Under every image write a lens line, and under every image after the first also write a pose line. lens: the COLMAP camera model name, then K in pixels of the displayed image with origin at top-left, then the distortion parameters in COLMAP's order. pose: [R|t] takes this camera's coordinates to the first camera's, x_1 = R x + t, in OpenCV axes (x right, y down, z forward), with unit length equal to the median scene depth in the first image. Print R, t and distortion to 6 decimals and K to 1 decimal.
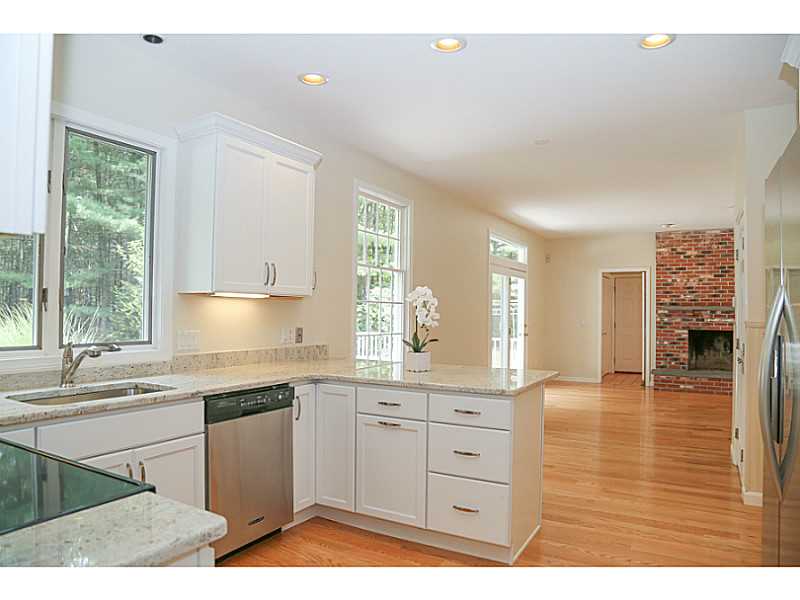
lens RADIAL K [[539.7, 0, 391.8], [0, 539.7, 301.7], [0, 0, 1]] dist [-0.099605, 0.012523]
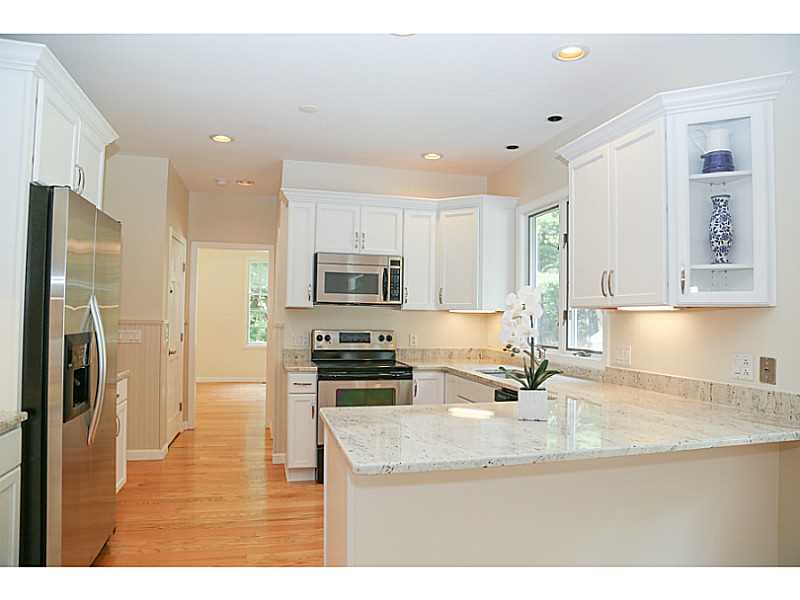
lens RADIAL K [[539.7, 0, 401.9], [0, 539.7, 302.8], [0, 0, 1]] dist [-0.099605, 0.012523]
pose [[-0.705705, -0.041849, -0.707269, 0.547596], [-0.010656, 0.998768, -0.048465, 0.022589], [0.708425, -0.026666, -0.705282, 1.217202]]
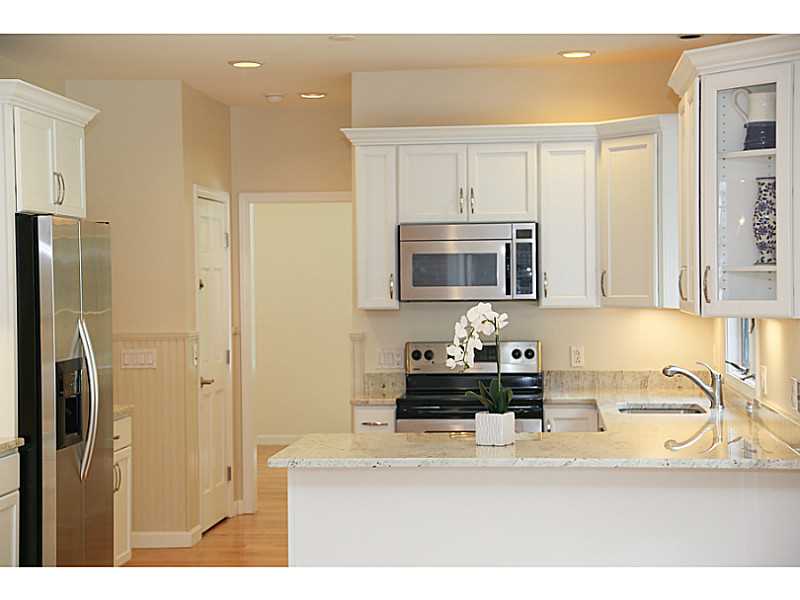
lens RADIAL K [[1562.4, 0, 398.6], [0, 1562.4, 294.0], [0, 0, 1]] dist [0.295481, 0.000000]
pose [[-0.903482, 0.003384, -0.428612, 0.801434], [0.010834, 0.999830, -0.014942, -0.009809], [0.428488, -0.018143, -0.903365, 2.249248]]
